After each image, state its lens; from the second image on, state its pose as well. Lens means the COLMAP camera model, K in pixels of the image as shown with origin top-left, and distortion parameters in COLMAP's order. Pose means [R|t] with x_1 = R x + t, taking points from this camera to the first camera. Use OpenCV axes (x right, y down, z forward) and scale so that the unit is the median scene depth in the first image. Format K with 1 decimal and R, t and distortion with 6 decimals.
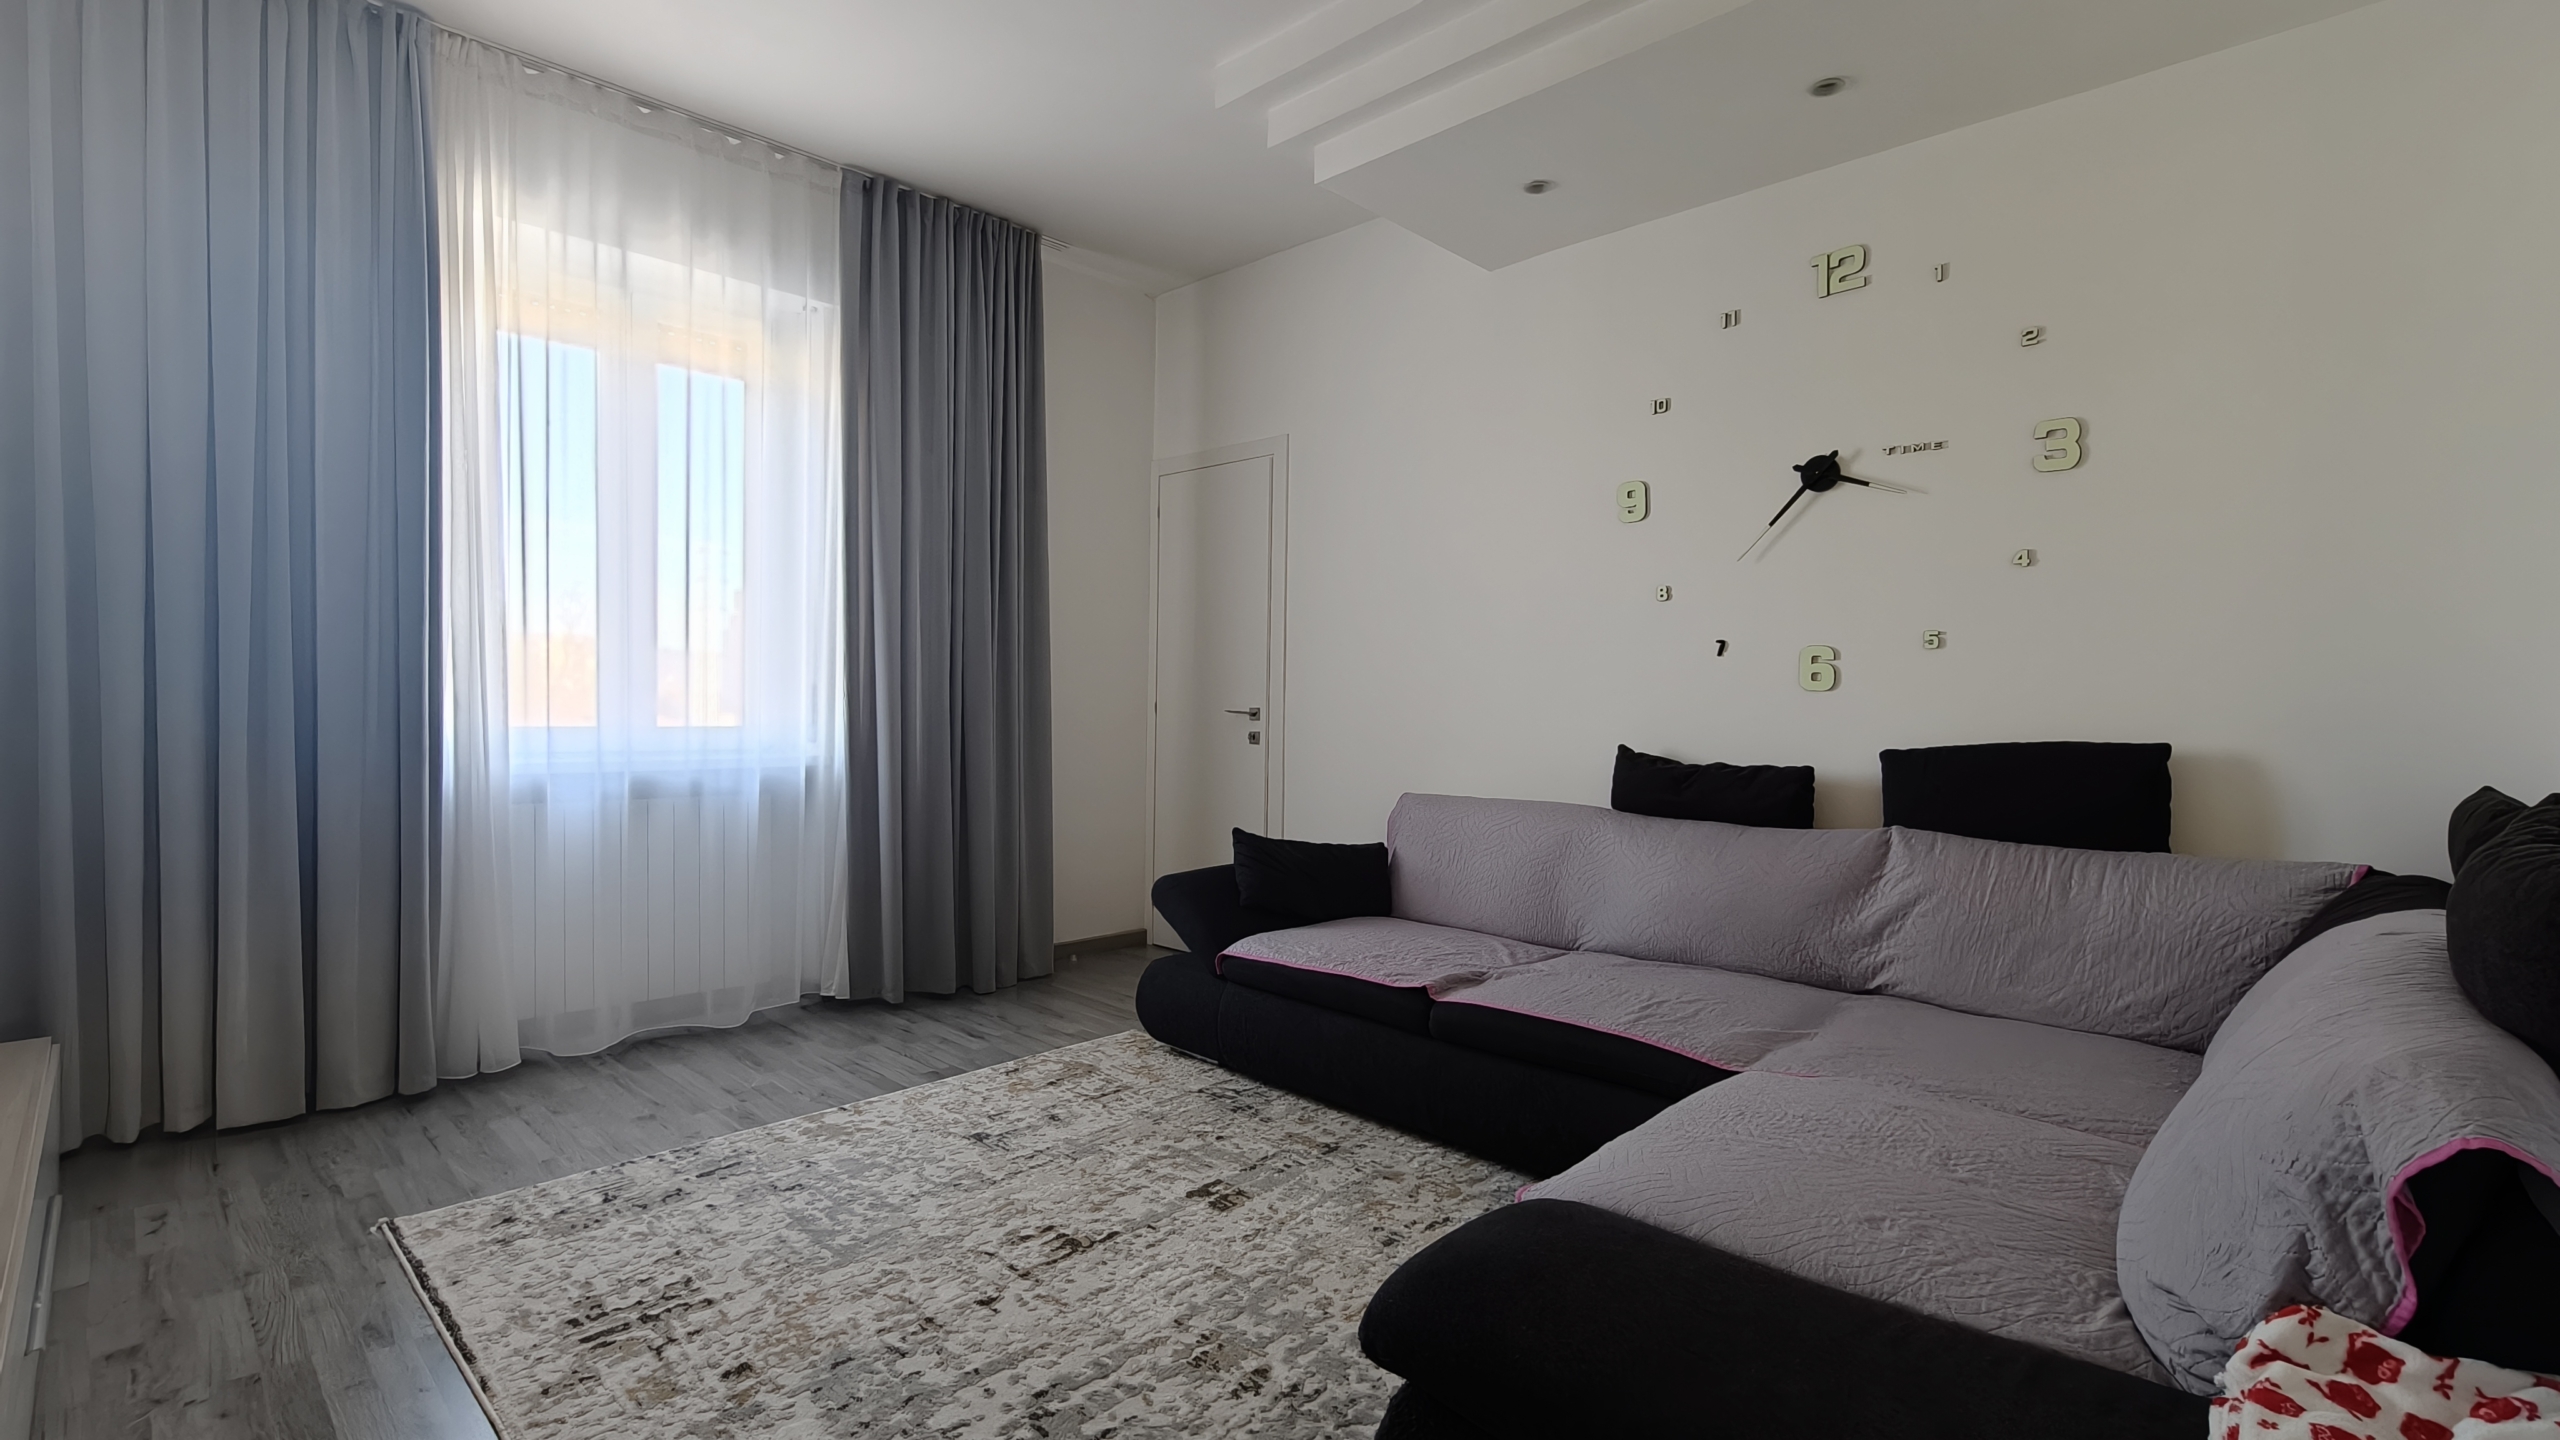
lens RADIAL K [[1133.2, 0, 1267.0], [0, 1133.2, 720.7], [0, 0, 1]] dist [0.007675, -0.004982]
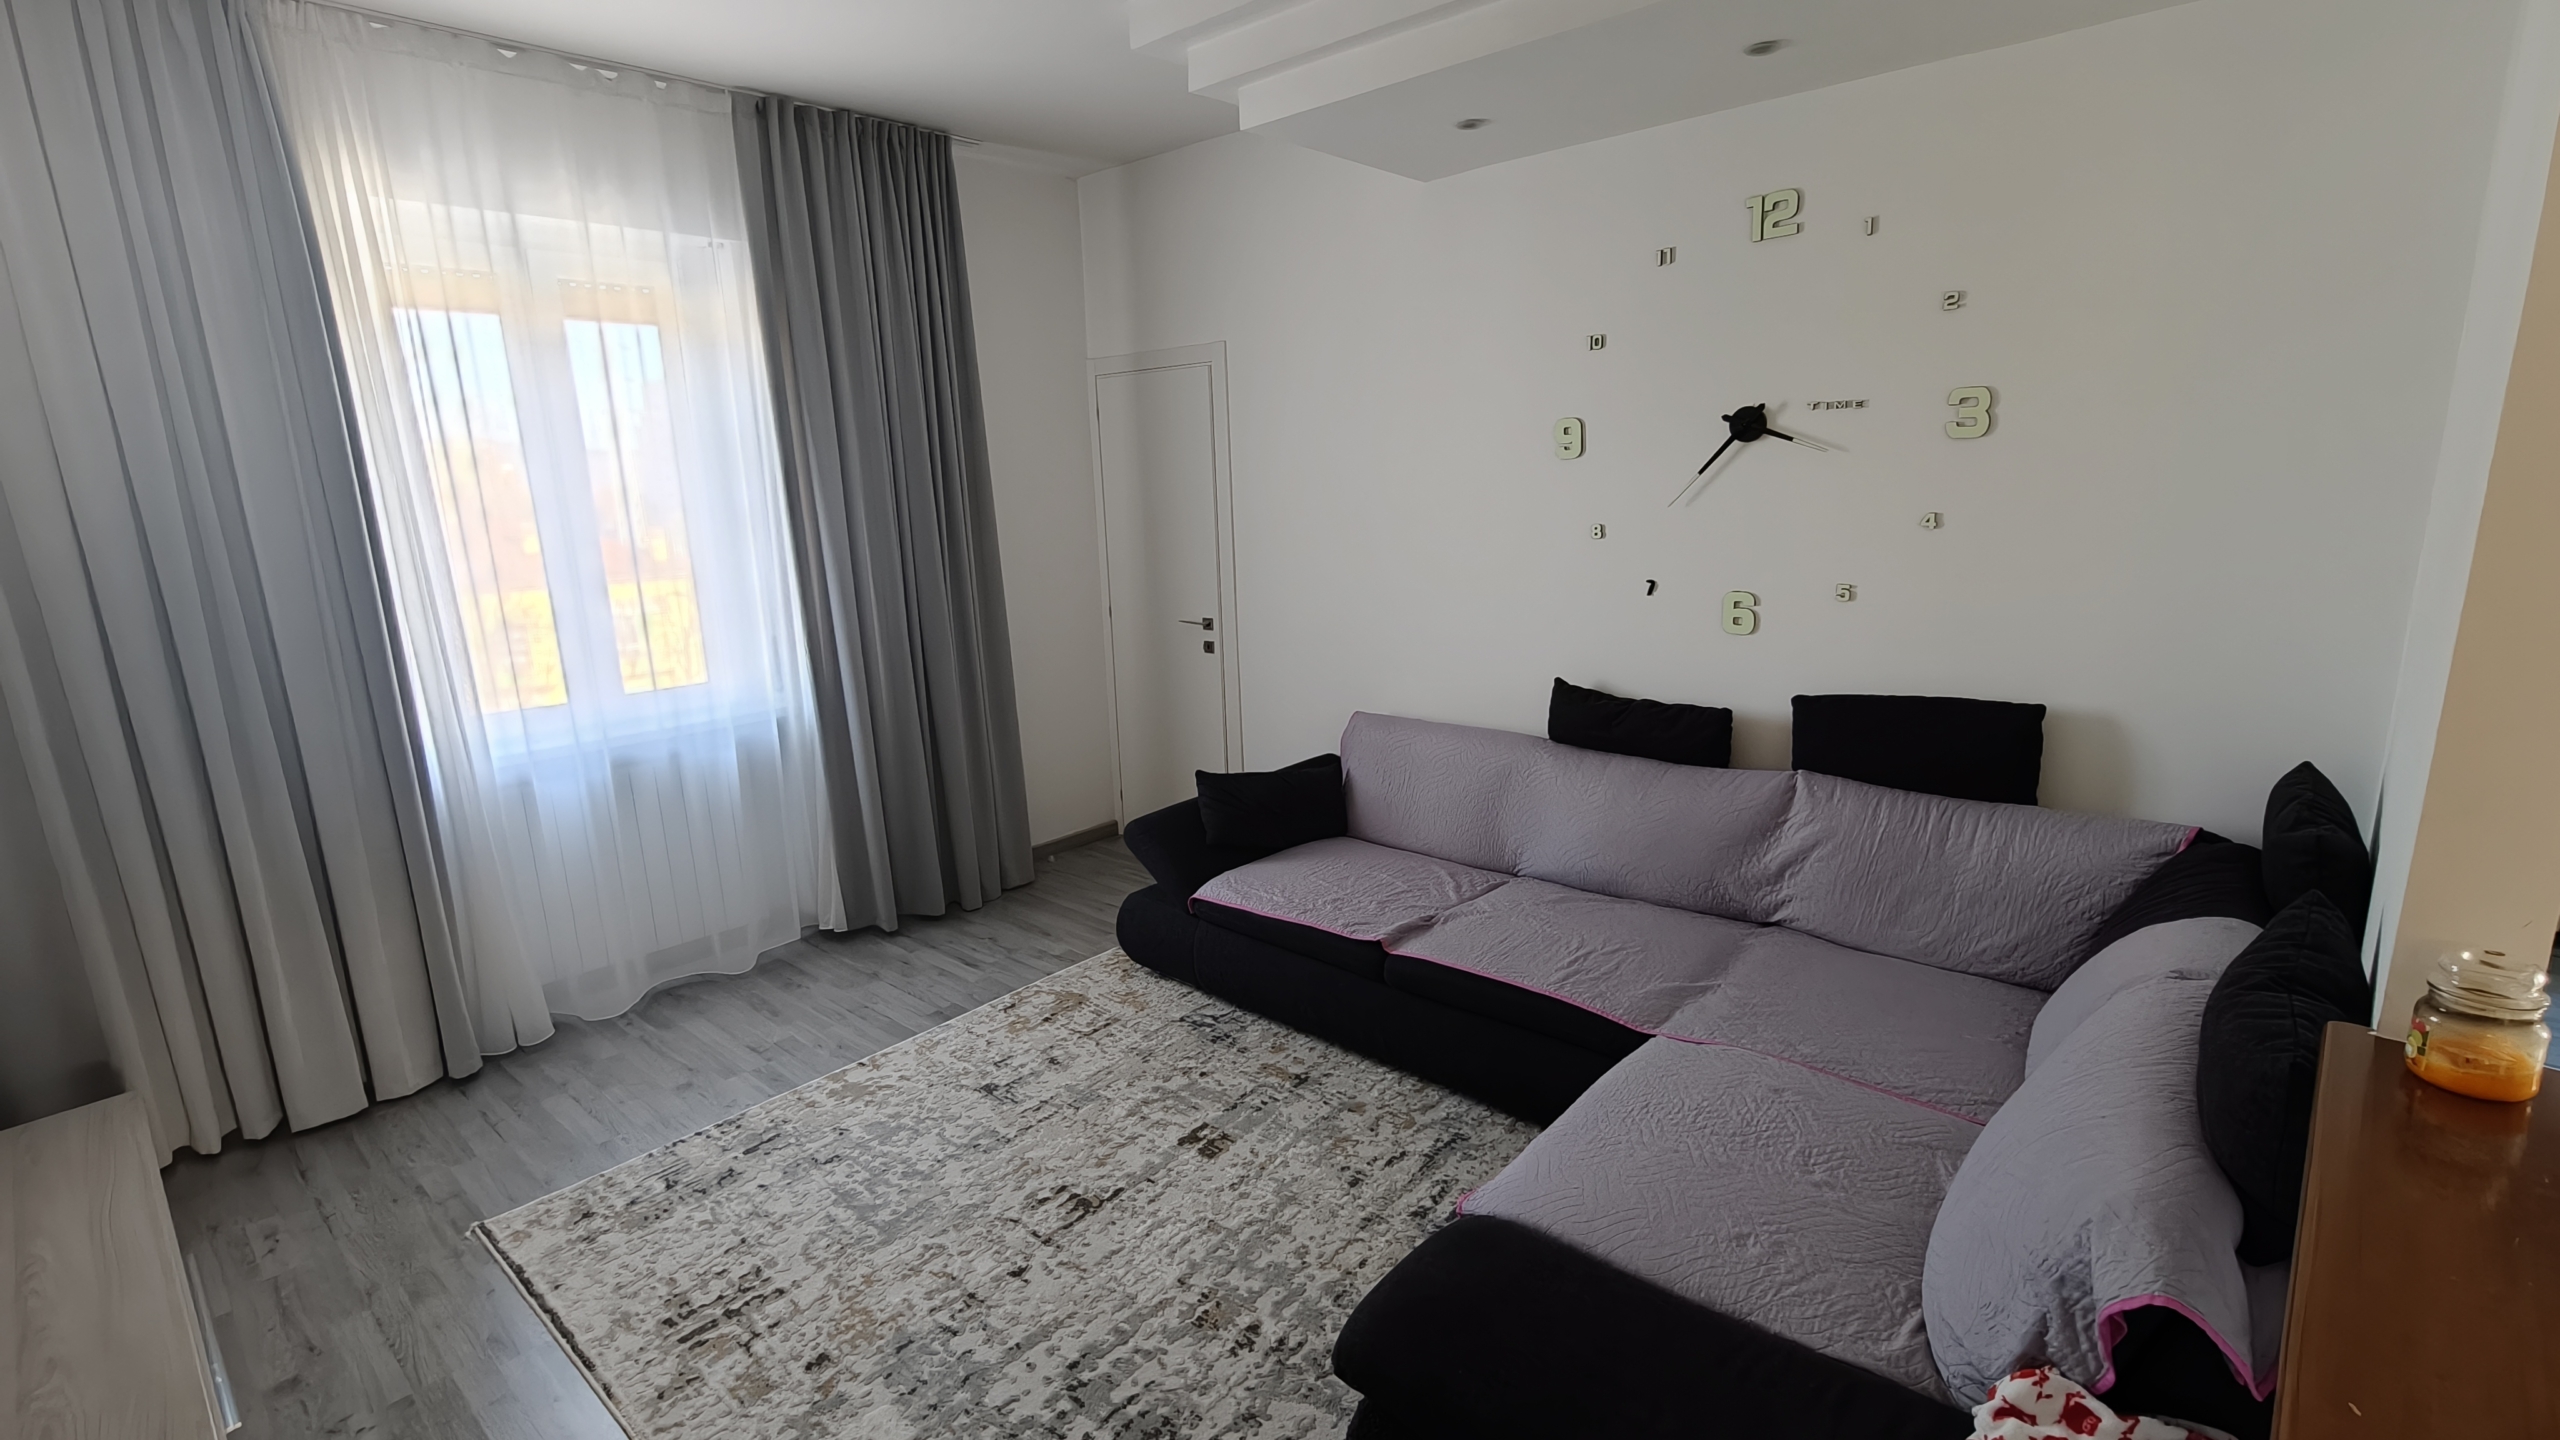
lens RADIAL K [[1135.0, 0, 1266.2], [0, 1135.0, 718.8], [0, 0, 1]] dist [0.001054, -0.000253]
pose [[0.997790, -0.057359, 0.033529, 0.004349], [0.049638, 0.979017, 0.197639, -0.236693], [-0.044162, -0.195538, 0.979701, -0.050018]]
